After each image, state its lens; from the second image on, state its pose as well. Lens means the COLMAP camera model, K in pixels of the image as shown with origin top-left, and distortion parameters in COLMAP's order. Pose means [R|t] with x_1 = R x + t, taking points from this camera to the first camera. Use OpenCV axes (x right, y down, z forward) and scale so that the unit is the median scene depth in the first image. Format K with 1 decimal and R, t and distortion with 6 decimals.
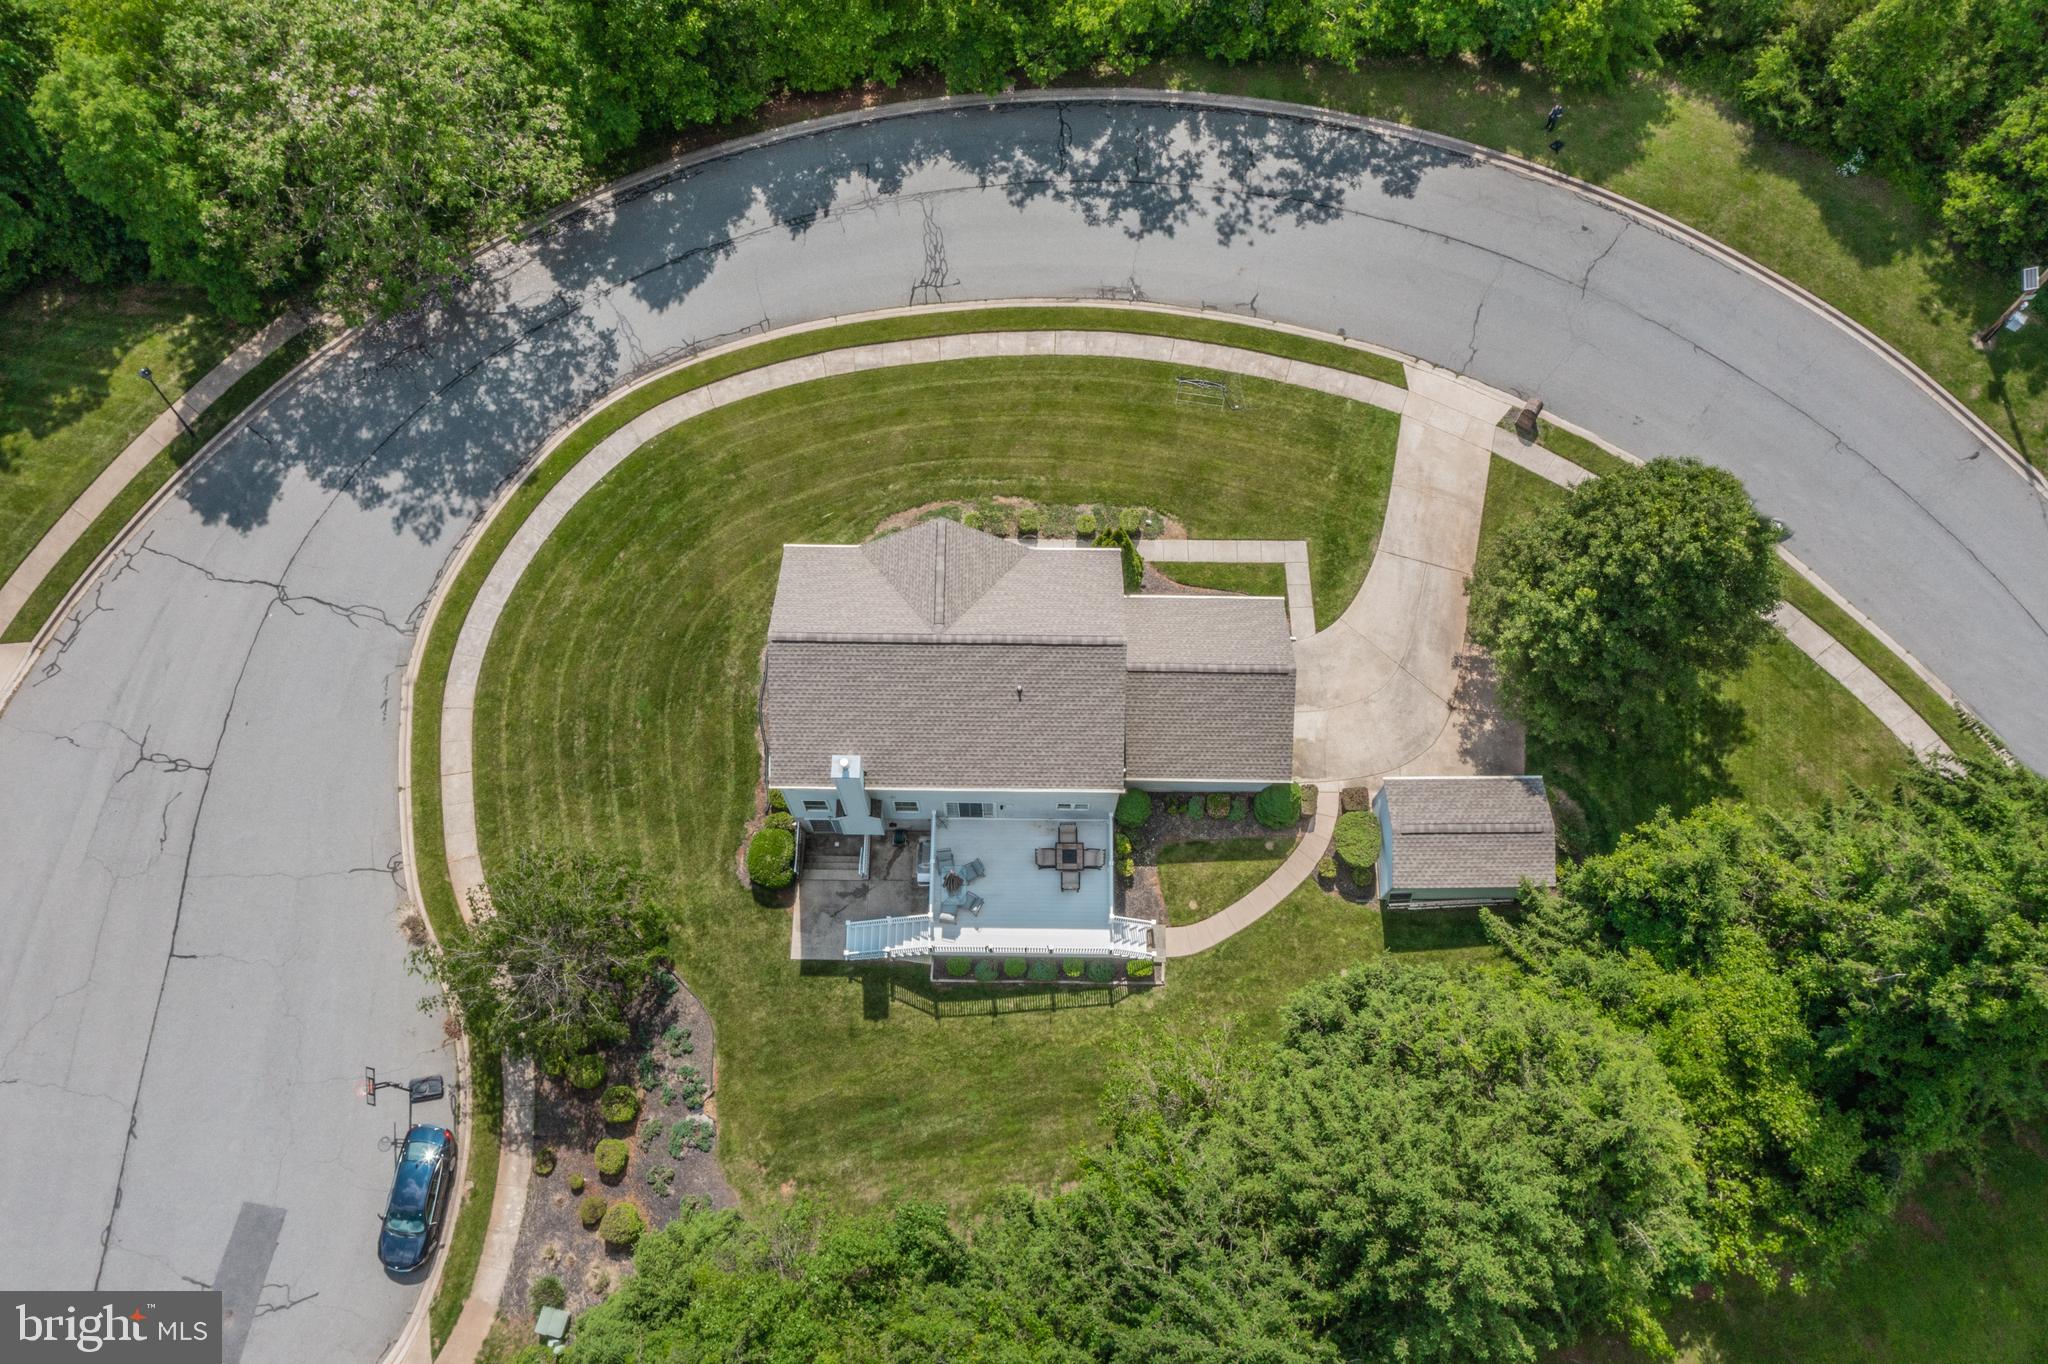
lens RADIAL K [[1631.2, 0, 1024.0], [0, 1631.2, 682.0], [0, 0, 1]] dist [0.003083, 0.002447]
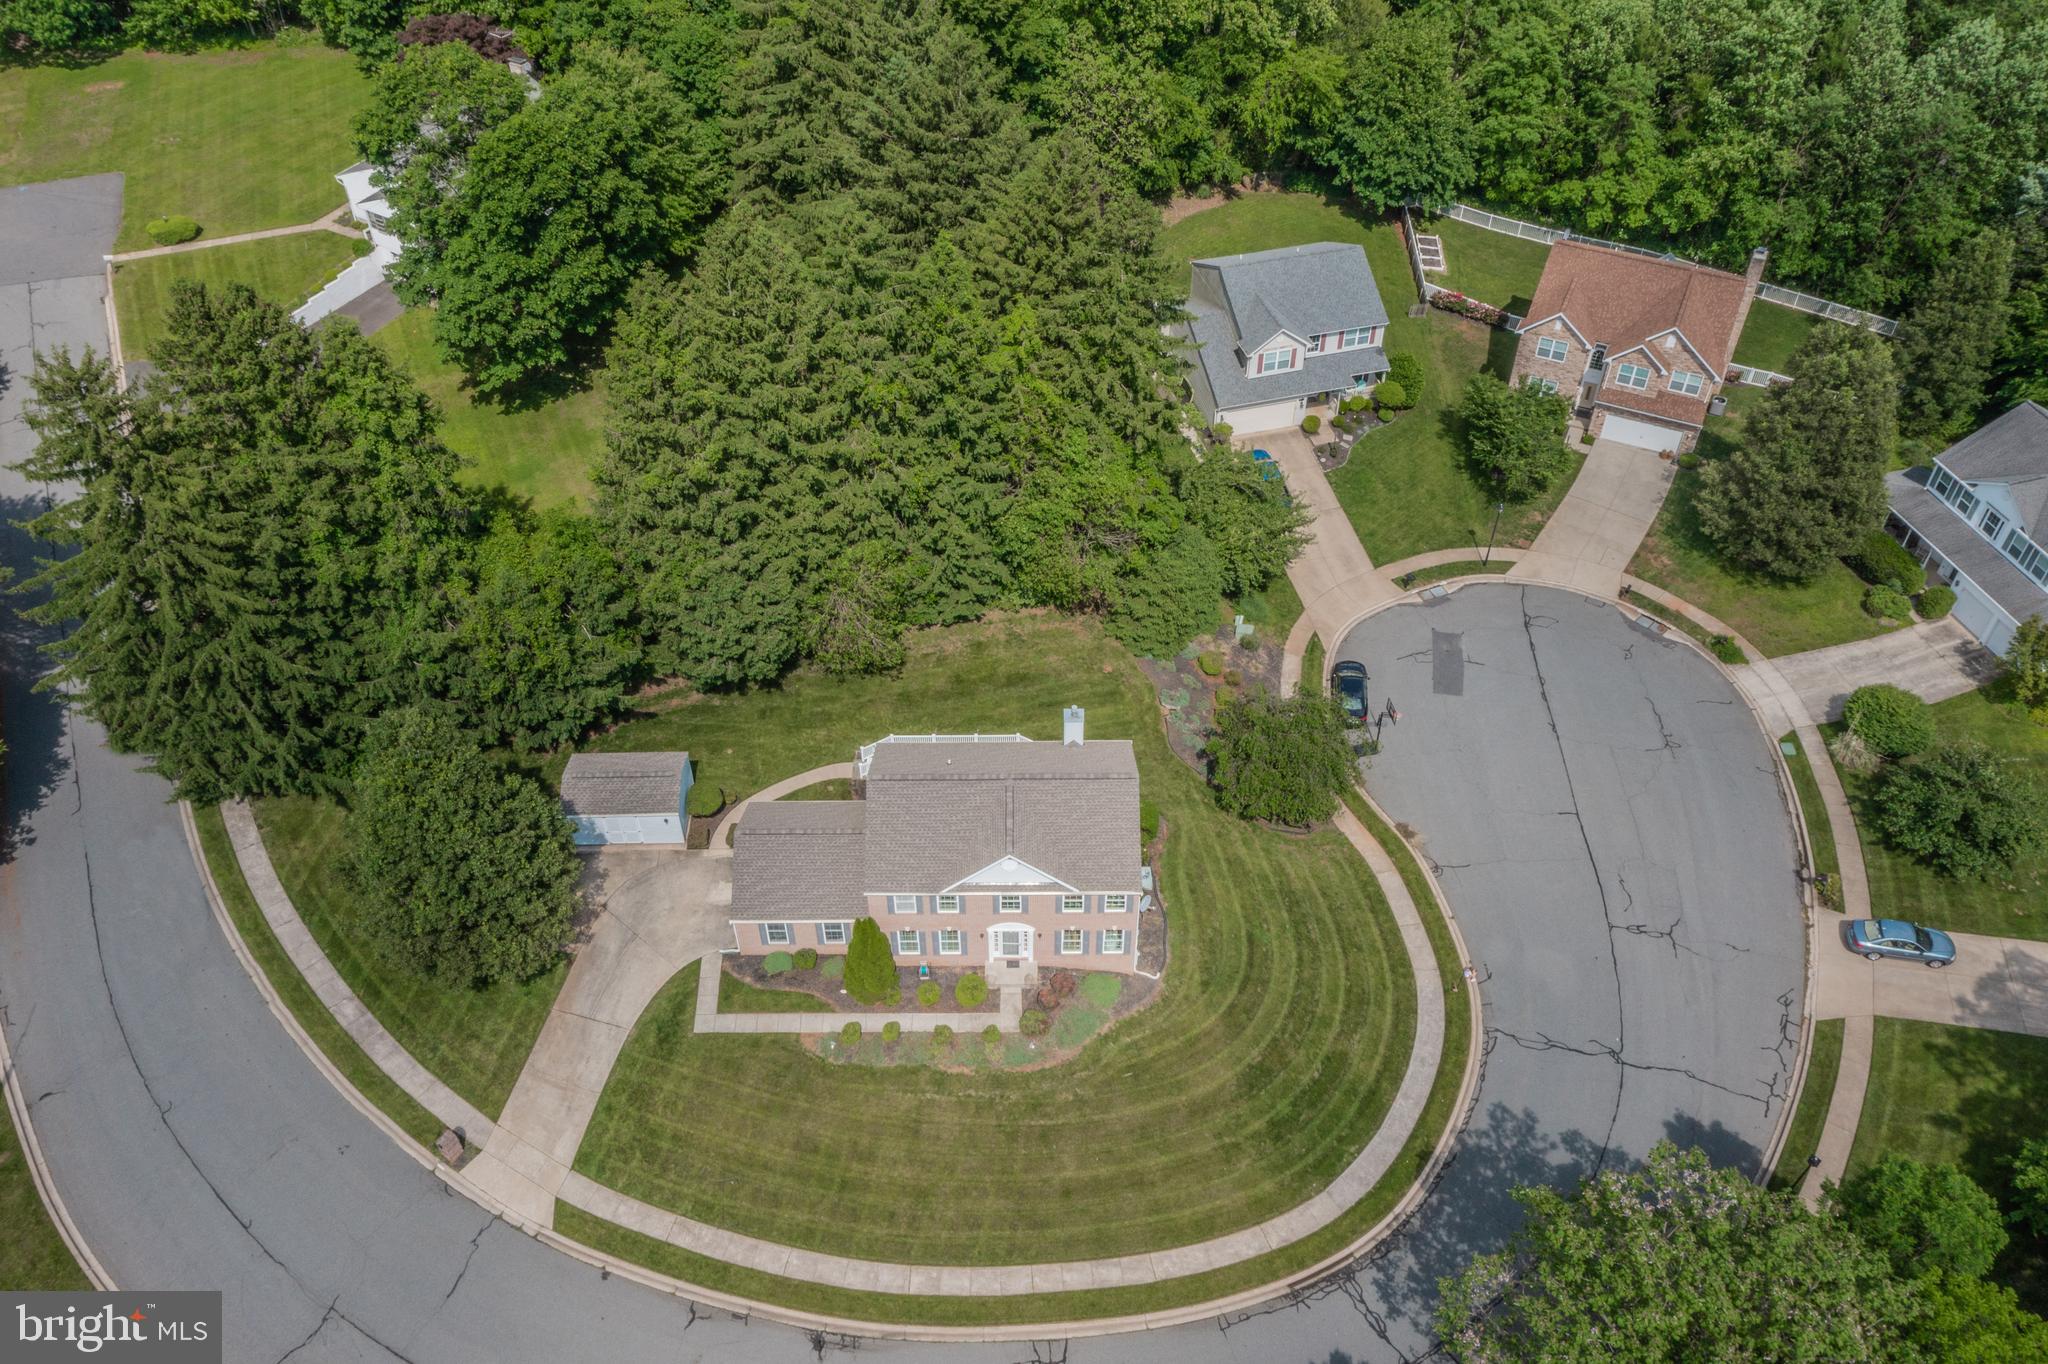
lens RADIAL K [[1631.2, 0, 1024.0], [0, 1631.2, 682.0], [0, 0, 1]] dist [0.003083, 0.002447]
pose [[-0.999916, 0.005406, -0.011768, -0.040747], [-0.012950, -0.420626, 0.907142, -0.997873], [-0.000045, 0.907218, 0.420661, 0.313777]]
